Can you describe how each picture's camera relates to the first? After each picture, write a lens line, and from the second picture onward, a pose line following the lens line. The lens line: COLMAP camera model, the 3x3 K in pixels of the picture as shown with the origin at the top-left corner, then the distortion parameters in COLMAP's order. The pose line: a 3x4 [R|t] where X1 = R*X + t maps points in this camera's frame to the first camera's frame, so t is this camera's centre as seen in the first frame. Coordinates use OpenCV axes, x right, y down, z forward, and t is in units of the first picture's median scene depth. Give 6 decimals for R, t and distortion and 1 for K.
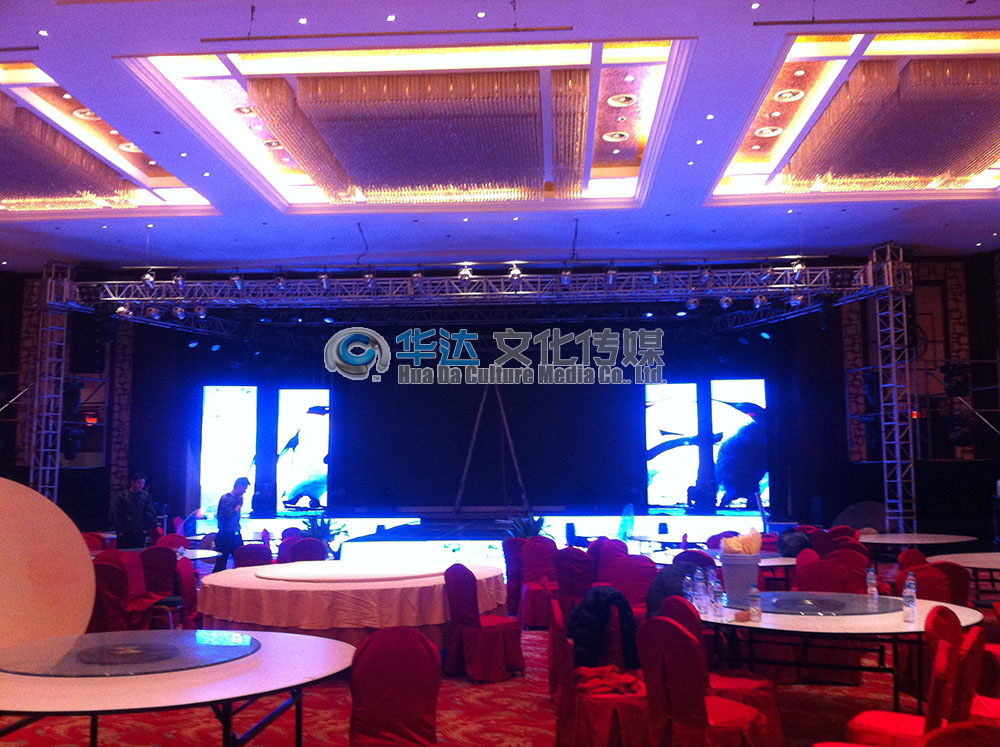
lens RADIAL K [[945.4, 0, 501.6], [0, 945.4, 366.2], [0, 0, 1]] dist [0.002245, 0.000000]
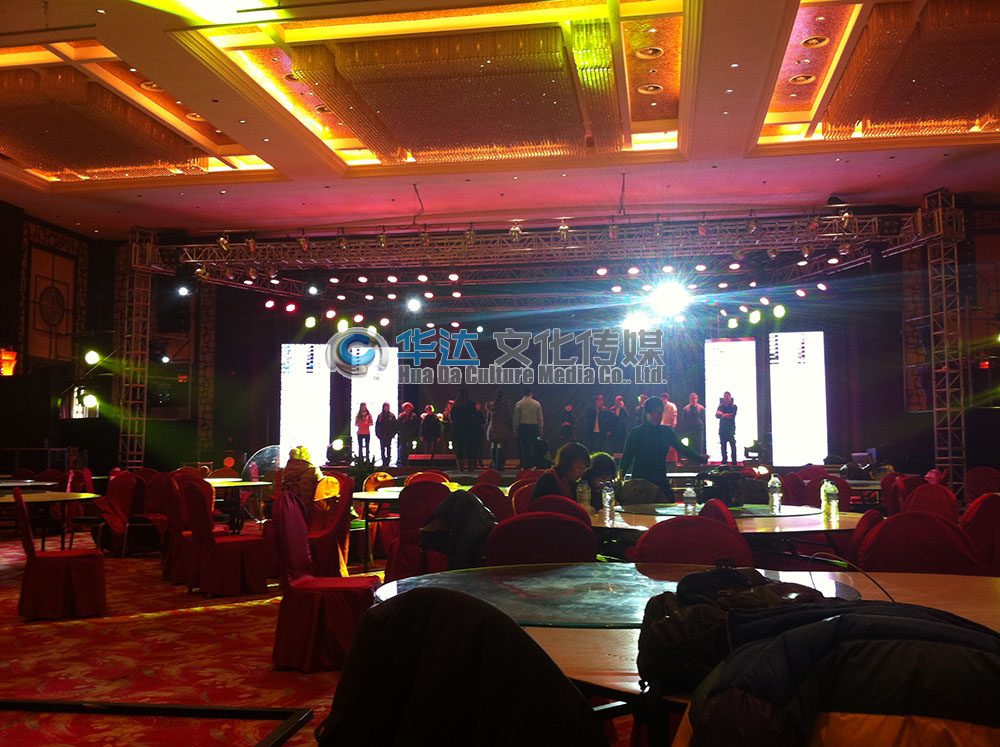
lens RADIAL K [[945.4, 0, 507.7], [0, 945.4, 367.3], [0, 0, 1]] dist [0.002245, 0.000000]
pose [[0.994984, -0.007503, -0.099754, 0.056194], [0.010821, 0.999405, 0.032760, 0.019017], [0.099449, -0.033675, 0.994473, -0.038975]]
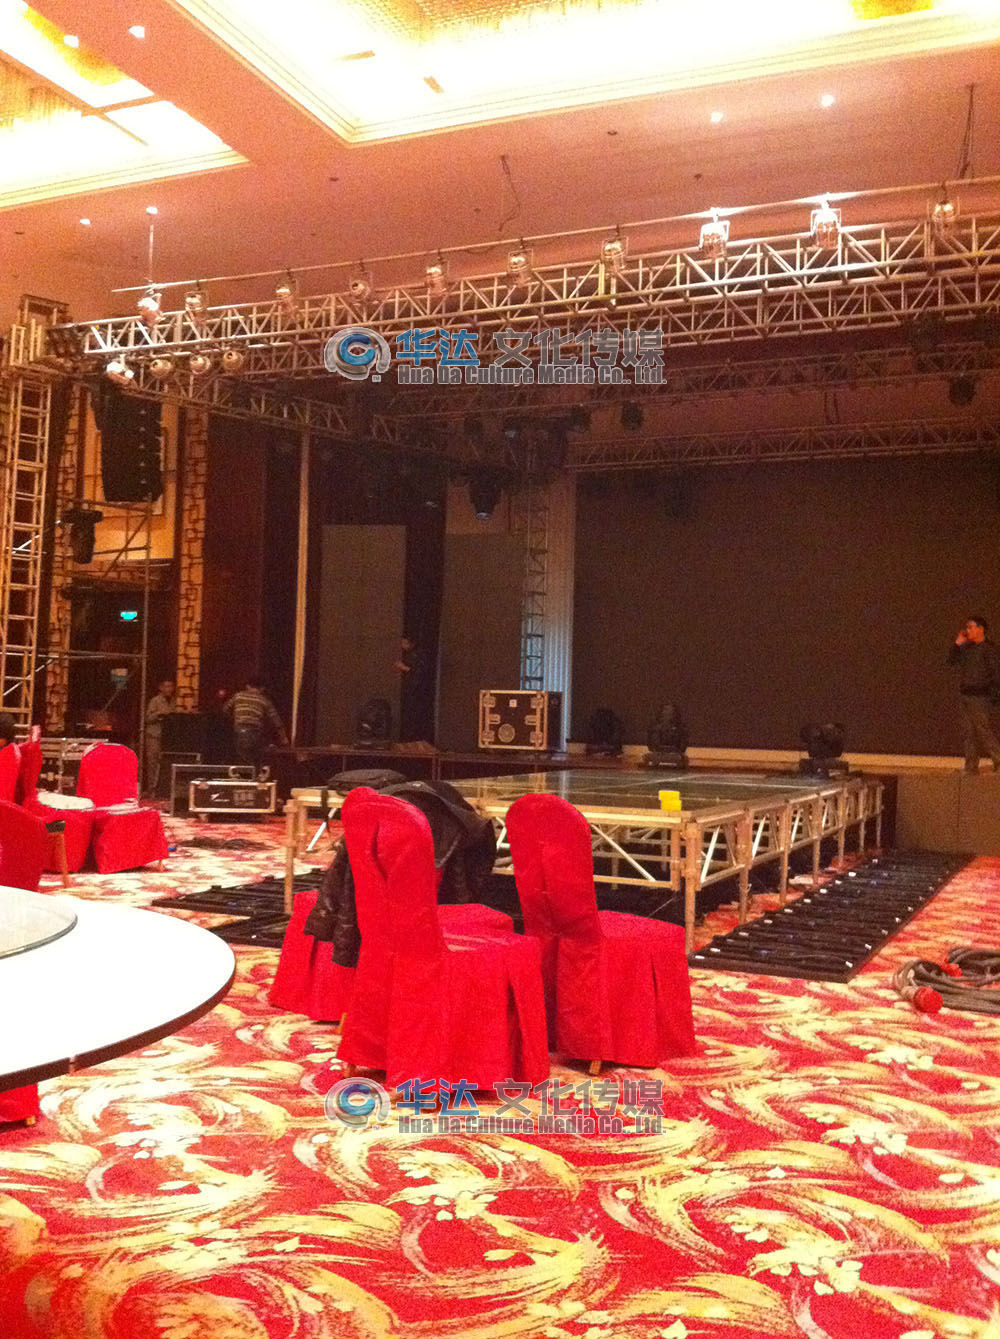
lens RADIAL K [[1265.9, 0, 503.4], [0, 1265.9, 662.2], [0, 0, 1]] dist [0.002245, 0.000000]
pose [[0.939110, 0.018318, -0.343127, 0.082923], [0.004324, 0.997869, 0.065107, 0.071213], [0.343588, -0.062626, 0.937030, 0.383297]]
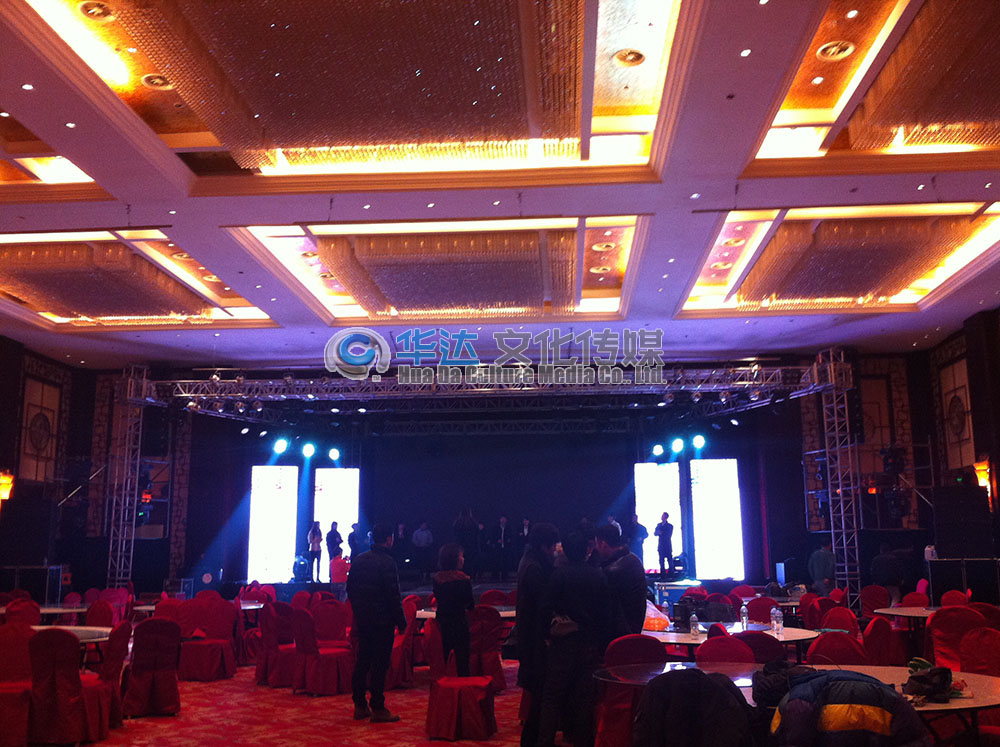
lens RADIAL K [[945.4, 0, 496.4], [0, 945.4, 365.4], [0, 0, 1]] dist [0.002245, 0.000000]
pose [[0.999949, -0.004363, -0.009155, -0.005346], [0.003657, 0.997124, -0.075705, -0.017927], [0.009459, 0.075668, 0.997088, -0.204350]]
